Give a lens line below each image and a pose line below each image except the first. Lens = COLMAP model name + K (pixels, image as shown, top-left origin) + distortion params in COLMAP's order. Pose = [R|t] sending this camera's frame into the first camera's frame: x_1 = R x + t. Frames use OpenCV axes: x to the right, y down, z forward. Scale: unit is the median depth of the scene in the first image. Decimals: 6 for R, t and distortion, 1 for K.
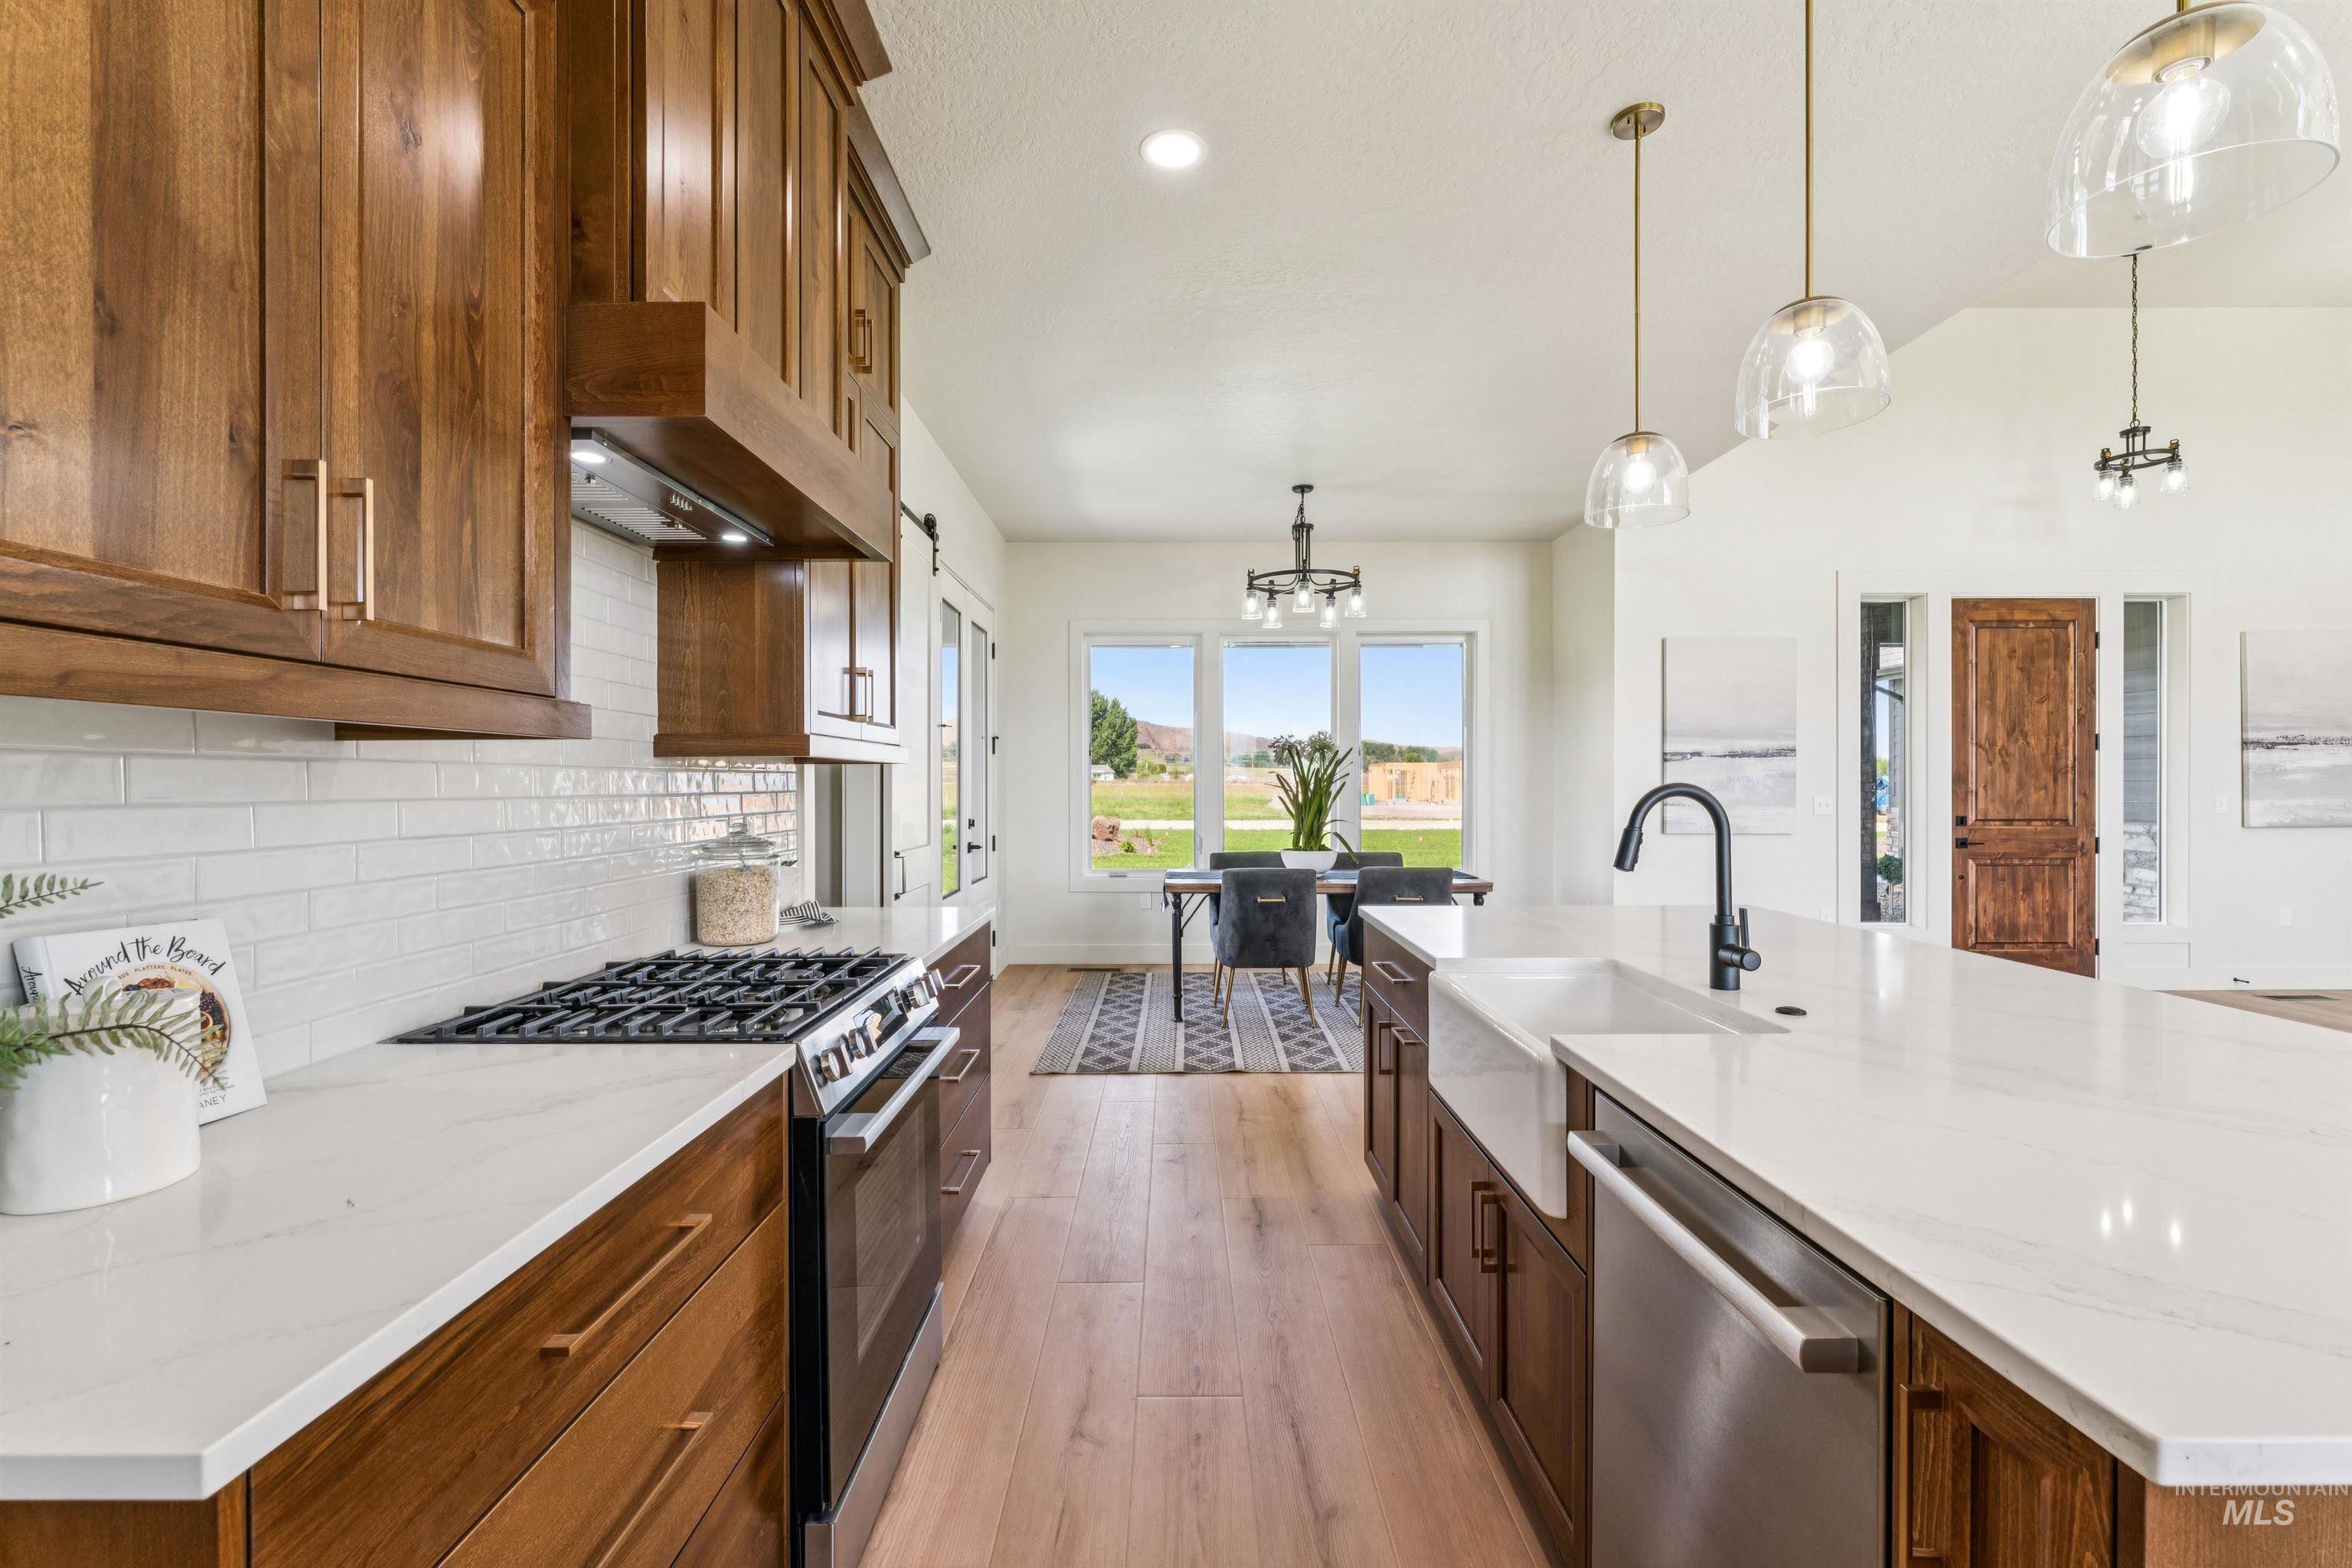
lens RADIAL K [[1006.5, 0, 1176.0], [0, 1006.5, 784.0], [0, 0, 1]] dist [-0.002918, 0.000055]
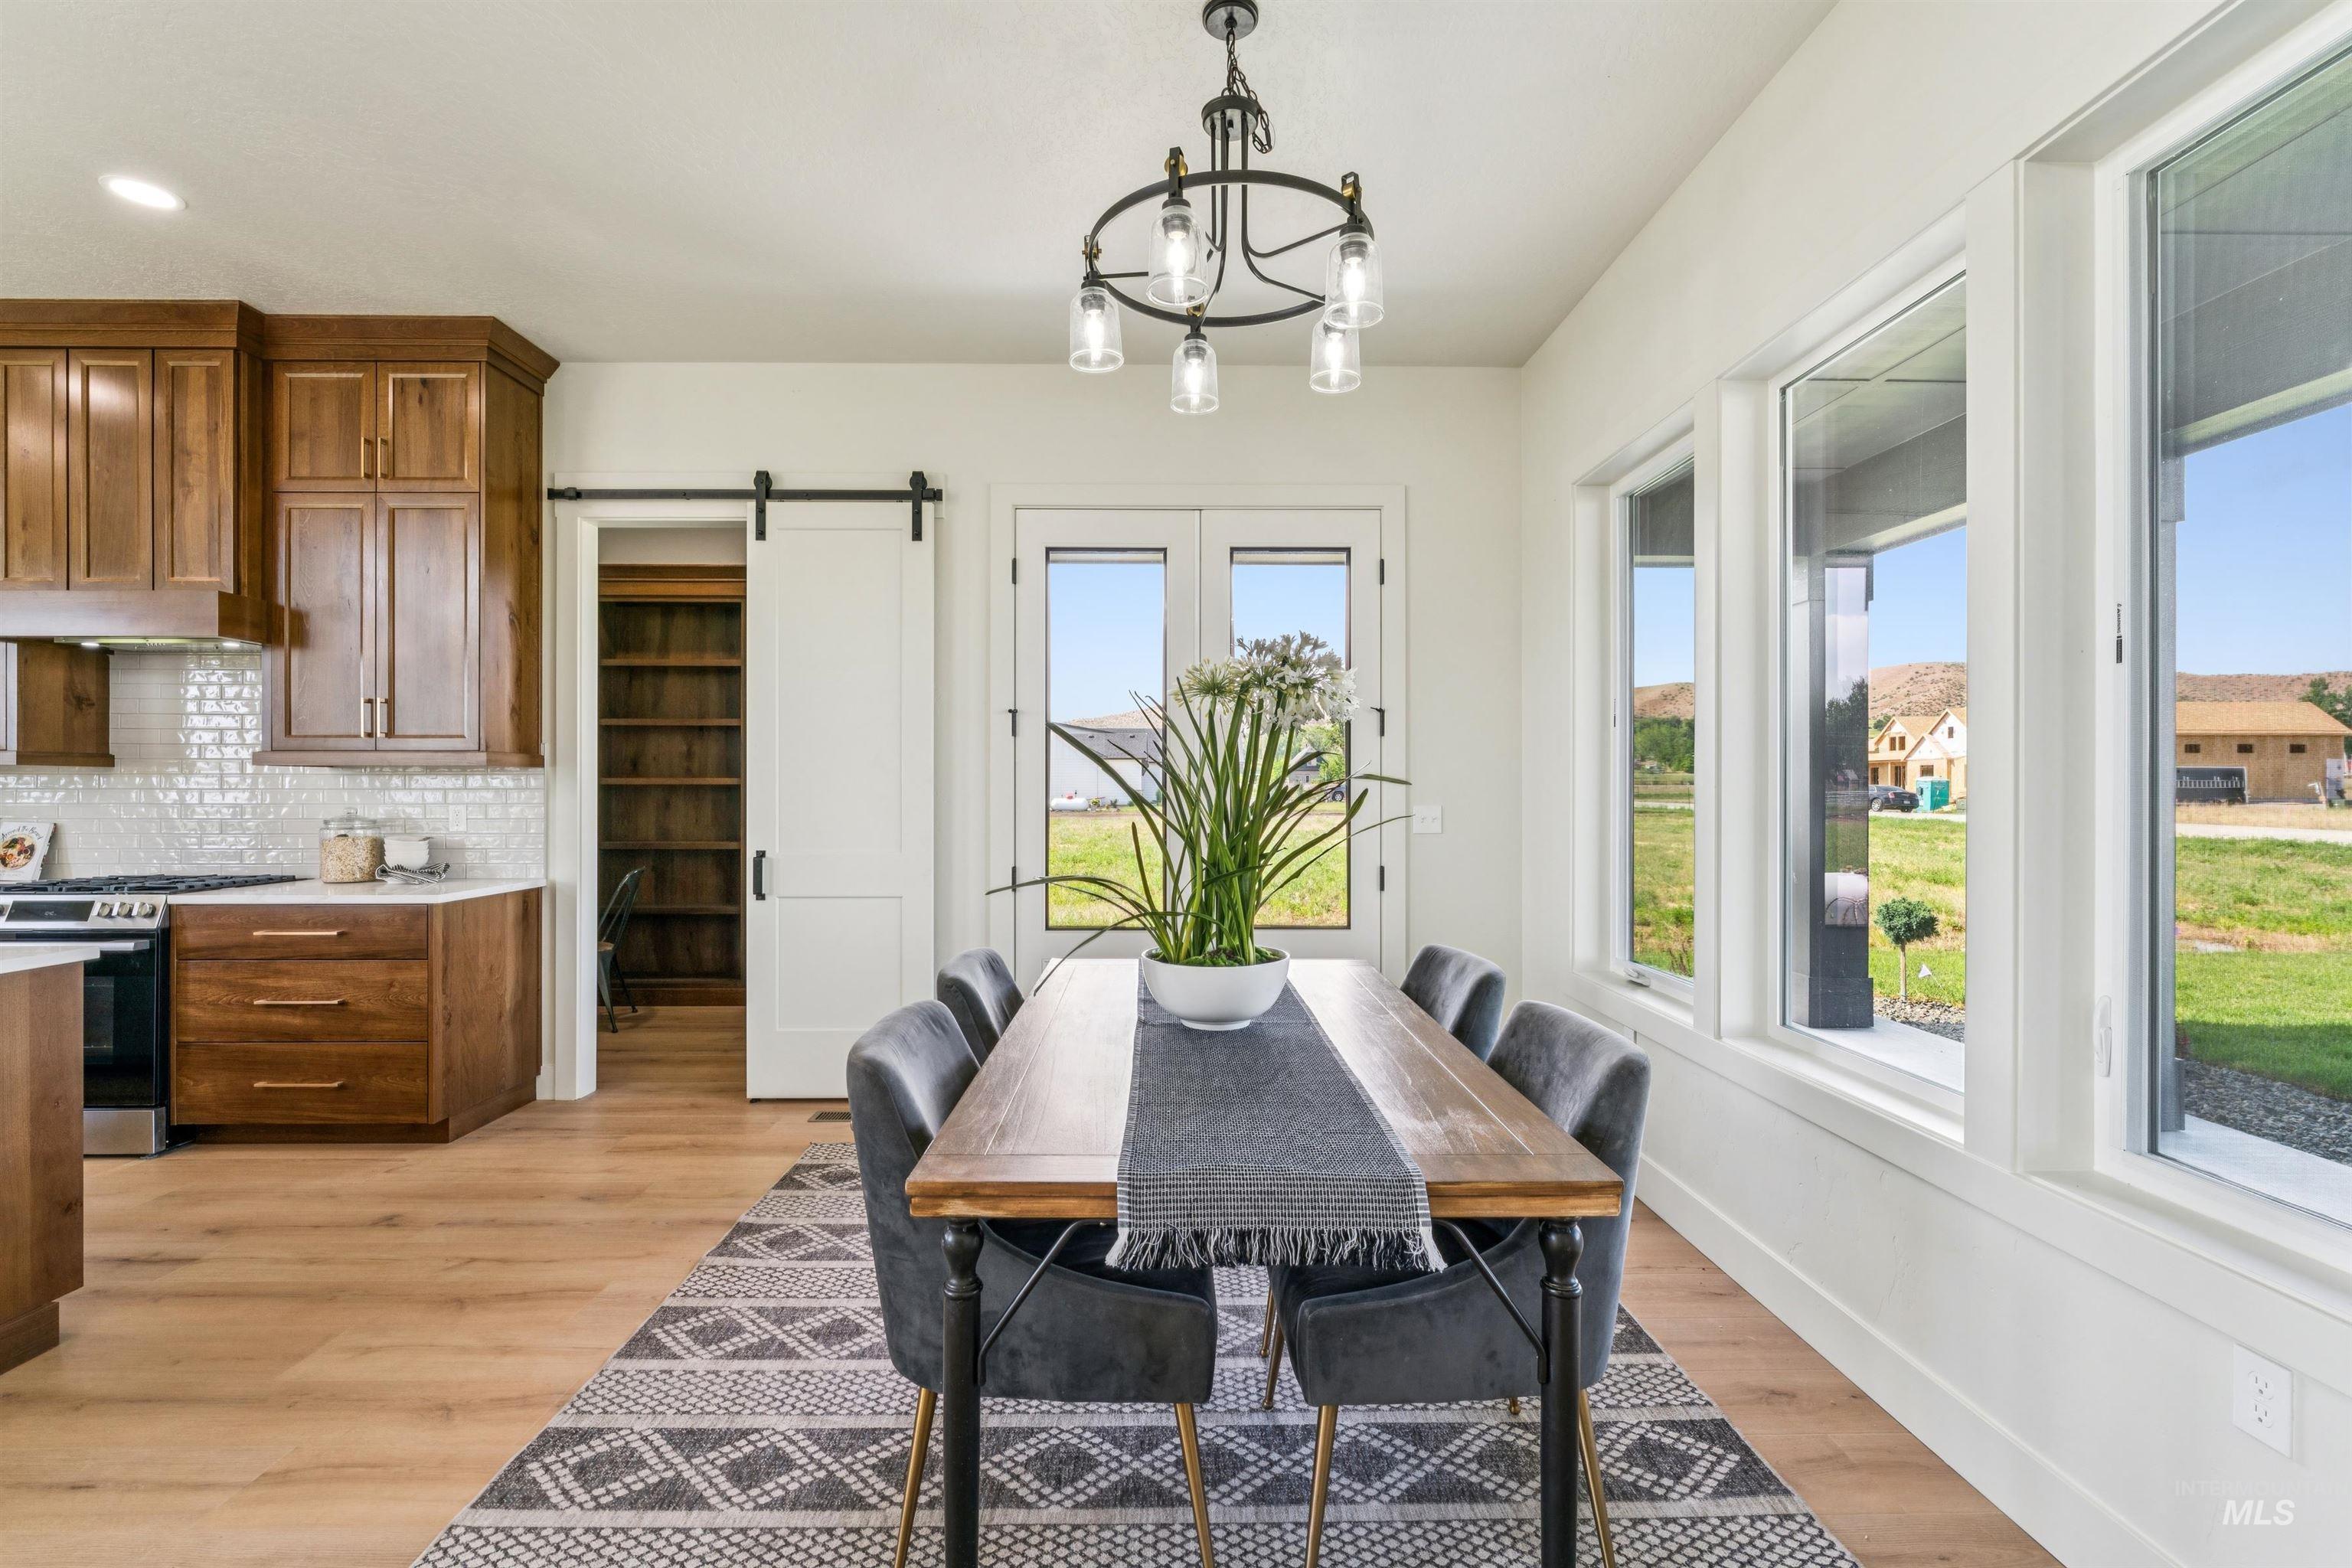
lens RADIAL K [[1034.8, 0, 1171.9], [0, 1034.8, 786.6], [0, 0, 1]] dist [-0.002156, -0.000080]
pose [[0.016966, 0.001420, -0.999855, 0.497458], [-0.001025, 0.999998, 0.001402, 0.000852], [0.999856, 0.001002, 0.016967, 0.924502]]
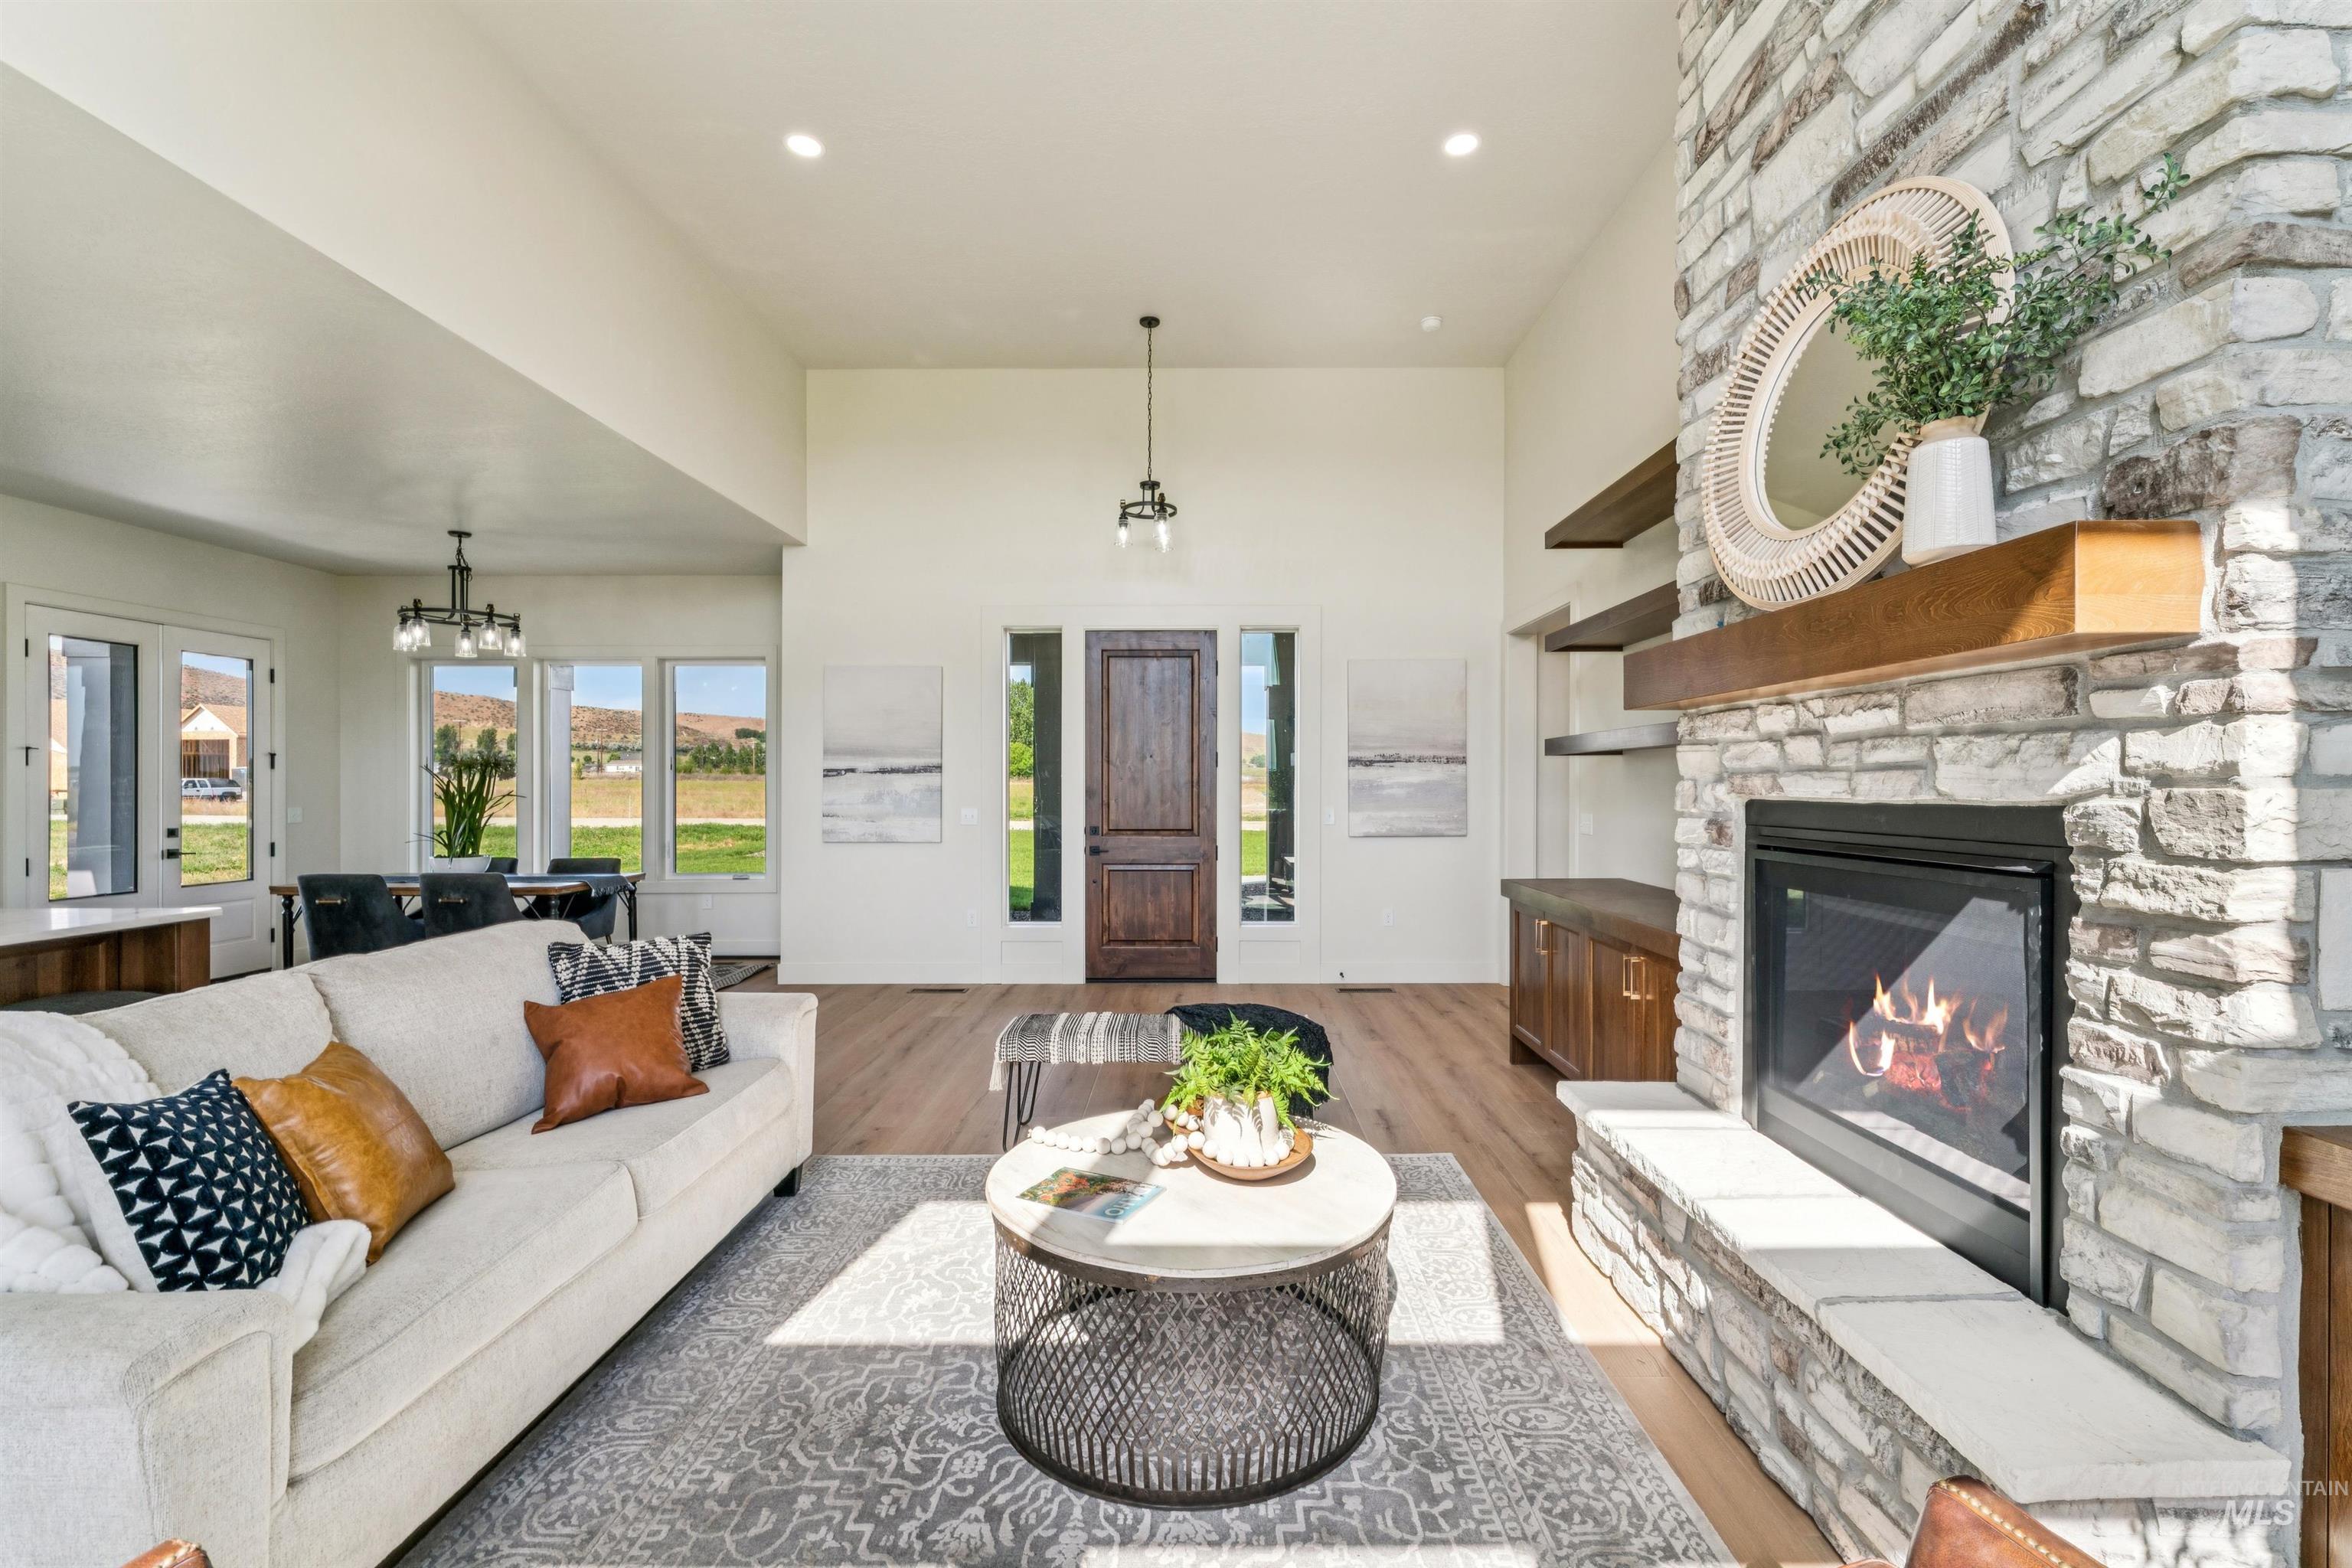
lens RADIAL K [[996.4, 0, 1199.4], [0, 996.4, 783.1], [0, 0, 1]] dist [0.002945, 0.000594]
pose [[0.999999, 0.000641, -0.001553, 0.906551], [-0.000641, 1.000000, 0.000475, -0.016660], [0.001553, -0.000474, 0.999999, -0.105381]]
